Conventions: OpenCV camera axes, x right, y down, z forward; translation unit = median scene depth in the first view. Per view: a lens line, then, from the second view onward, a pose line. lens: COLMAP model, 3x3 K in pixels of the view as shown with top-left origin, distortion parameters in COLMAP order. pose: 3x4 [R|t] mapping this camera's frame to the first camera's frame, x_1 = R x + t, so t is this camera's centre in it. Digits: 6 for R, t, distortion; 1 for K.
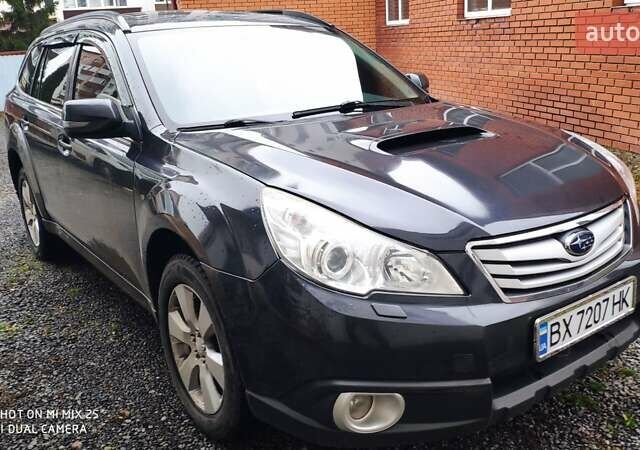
lens RADIAL K [[613.2, 0, 320.0], [0, 613.2, 225.0], [0, 0, 1]] dist [0.184179, -0.418336]
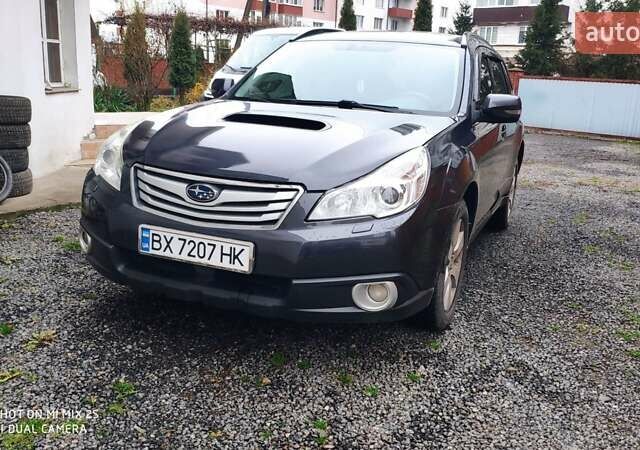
lens RADIAL K [[593.9, 0, 320.0], [0, 593.9, 225.0], [0, 0, 1]] dist [0.141390, -0.376783]
pose [[0.532511, 0.279007, -0.799116, 1.654393], [-0.314856, 0.941655, 0.118962, -0.144690], [0.785683, 0.188258, 0.589289, 0.471669]]
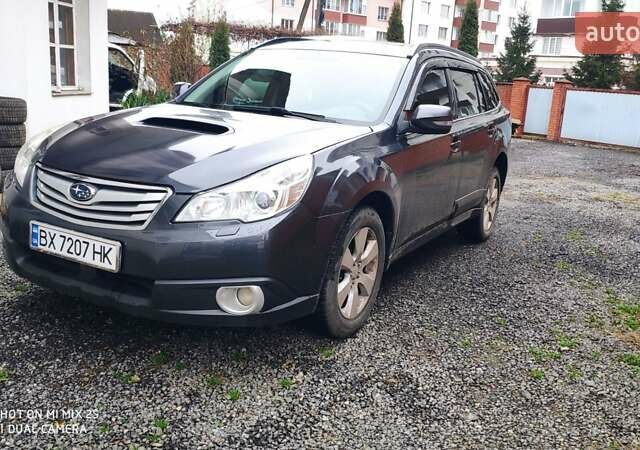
lens RADIAL K [[592.9, 0, 345.8], [0, 592.9, 223.0], [0, 0, 1]] dist [0.139075, -0.349233]
pose [[0.448244, 0.283951, -0.847614, 1.890741], [-0.338893, 0.931405, 0.132804, -0.292948], [0.827181, 0.227722, 0.513726, 0.845713]]
